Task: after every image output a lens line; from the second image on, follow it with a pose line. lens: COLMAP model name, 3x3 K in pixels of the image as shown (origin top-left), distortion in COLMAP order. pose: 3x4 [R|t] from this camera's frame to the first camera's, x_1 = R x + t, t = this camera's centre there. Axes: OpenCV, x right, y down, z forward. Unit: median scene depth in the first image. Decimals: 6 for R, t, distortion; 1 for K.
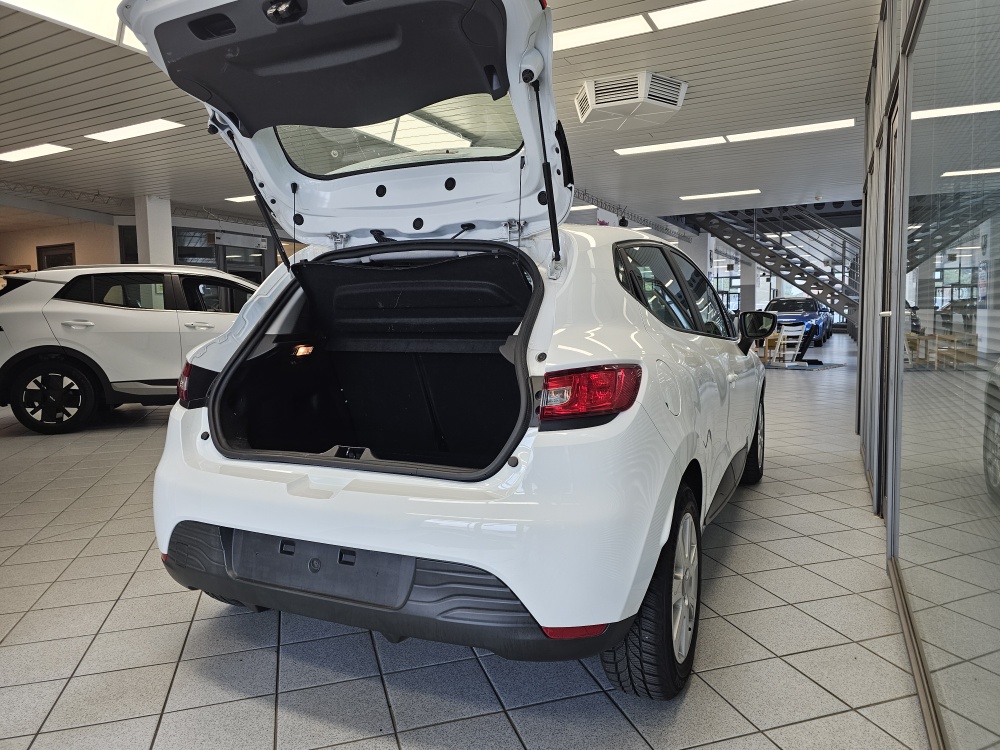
lens RADIAL K [[678.7, 0, 505.8], [0, 678.7, 369.8], [0, 0, 1]] dist [0.055350, -0.061210]
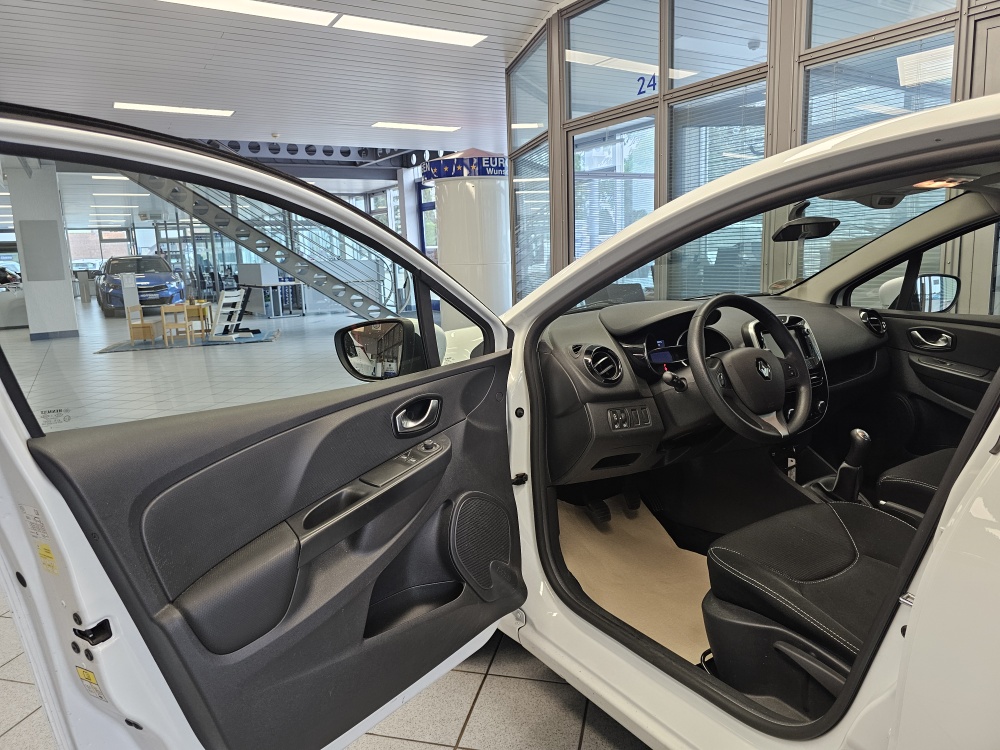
lens RADIAL K [[678.7, 0, 494.3], [0, 678.7, 370.6], [0, 0, 1]] dist [0.055350, -0.061210]
pose [[0.521405, -0.151684, 0.839720, -0.230882], [0.099843, 0.988159, 0.116503, -0.062265], [-0.847448, 0.023095, 0.530375, 0.548477]]
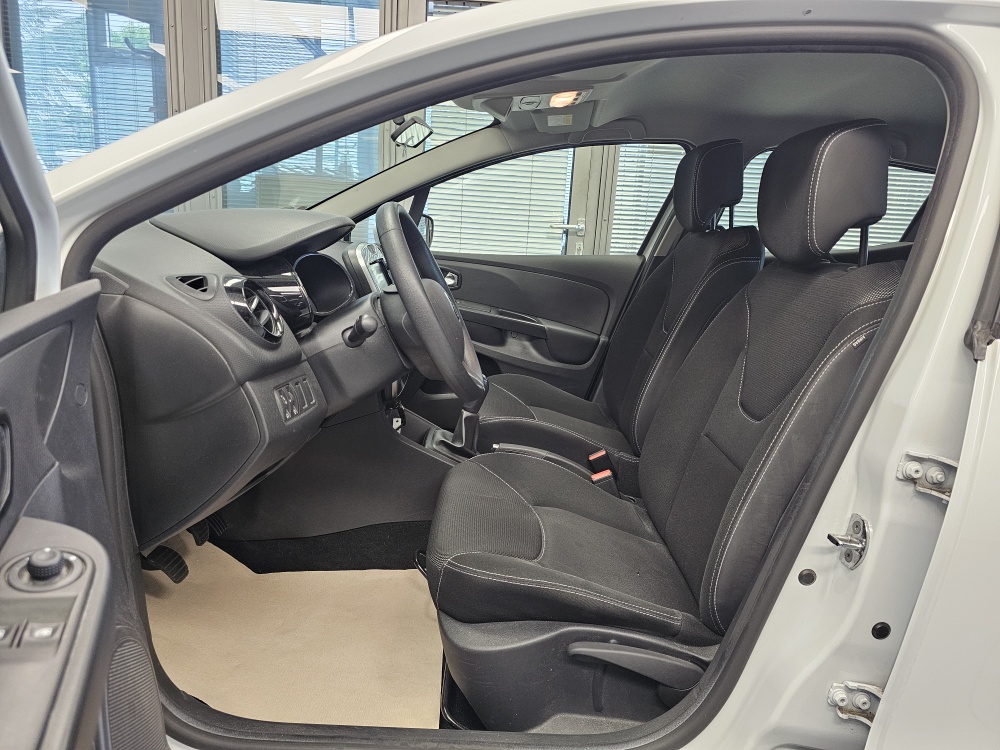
lens RADIAL K [[678.7, 0, 503.8], [0, 678.7, 363.1], [0, 0, 1]] dist [0.055350, -0.061210]
pose [[-0.442997, -0.202576, 0.873336, -0.148445], [0.015421, 0.972271, 0.233347, -0.053000], [-0.896390, 0.116839, -0.427590, 0.661988]]
